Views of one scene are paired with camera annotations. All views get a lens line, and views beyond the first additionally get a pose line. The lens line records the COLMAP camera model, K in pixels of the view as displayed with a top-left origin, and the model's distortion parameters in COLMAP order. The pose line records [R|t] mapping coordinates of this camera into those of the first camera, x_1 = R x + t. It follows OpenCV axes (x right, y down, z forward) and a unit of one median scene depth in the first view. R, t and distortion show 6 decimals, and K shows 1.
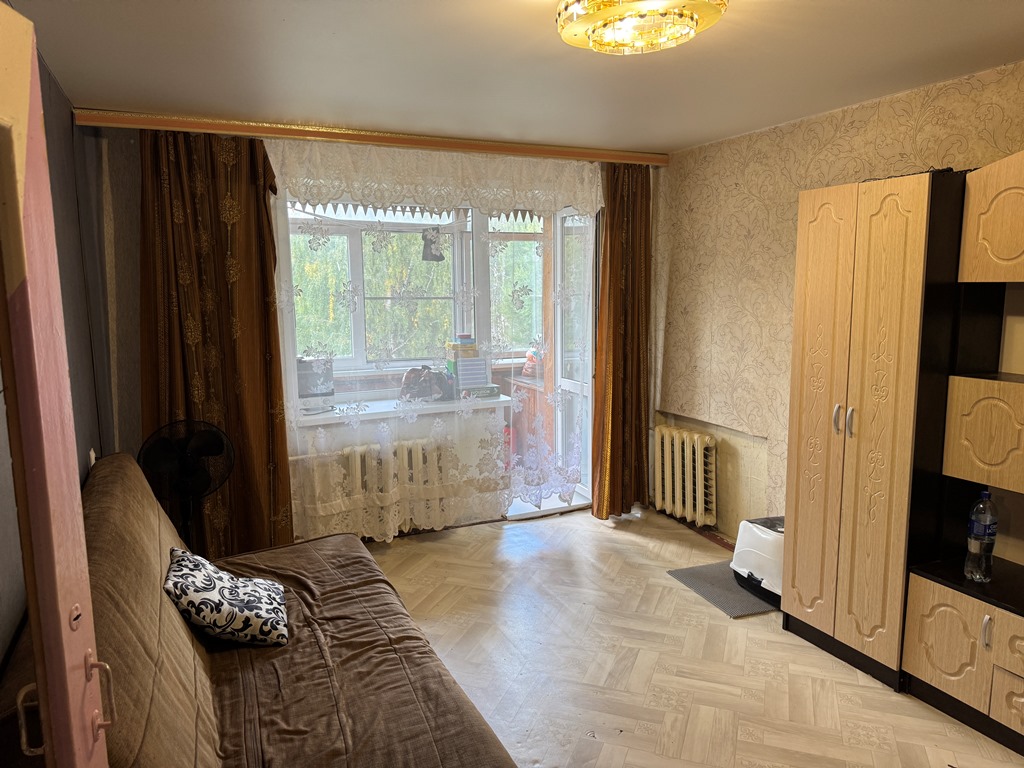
lens RADIAL K [[729.0, 0, 512.0], [0, 729.0, 384.0], [0, 0, 1]] dist [0.065603, -0.079189]
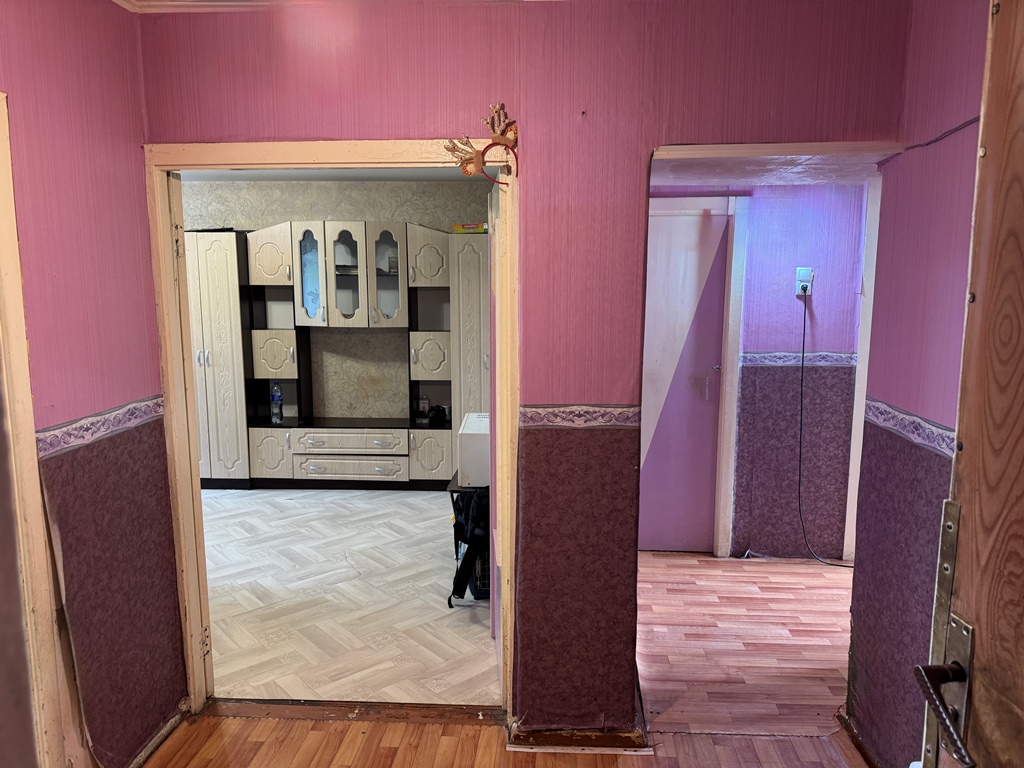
lens RADIAL K [[720.7, 0, 512.0], [0, 720.7, 384.0], [0, 0, 1]] dist [0.025829, -0.039529]
pose [[0.482951, -0.107263, 0.869053, -0.705962], [0.114106, 0.991716, 0.058992, 0.086358], [-0.868181, 0.070674, 0.491189, -0.524012]]
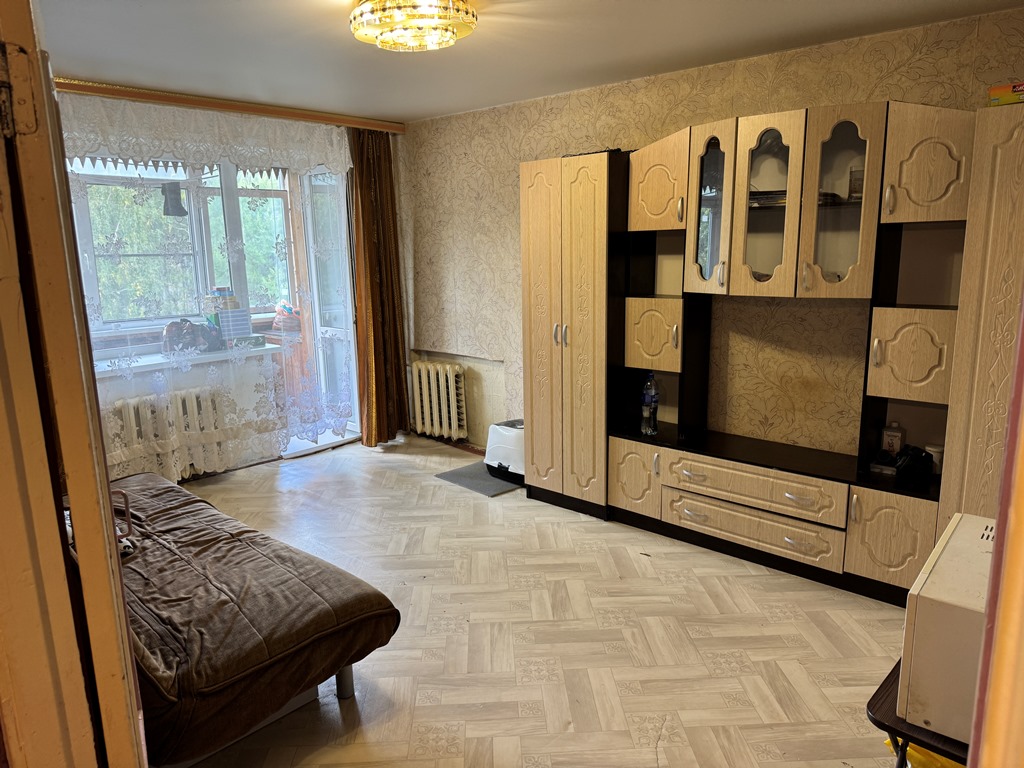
lens RADIAL K [[721.6, 0, 514.2], [0, 721.6, 387.8], [0, 0, 1]] dist [0.127106, -0.165109]
pose [[0.925208, -0.083845, 0.370081, -0.125585], [0.063804, 0.995772, 0.066089, 0.048245], [-0.374057, -0.037534, 0.926646, -0.201464]]
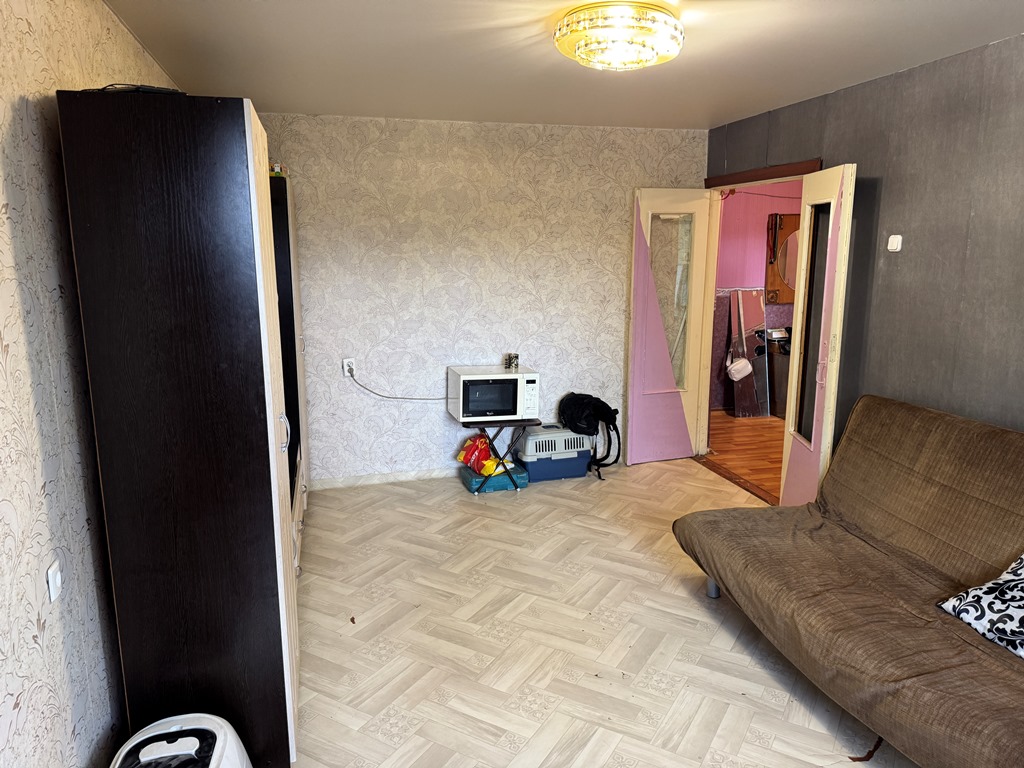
lens RADIAL K [[720.7, 0, 512.0], [0, 720.7, 384.0], [0, 0, 1]] dist [0.025829, -0.039529]
pose [[-0.980563, -0.022591, 0.194899, 0.054409], [0.042674, 0.945013, 0.324237, -0.210325], [-0.191507, 0.326252, -0.925681, 1.467041]]
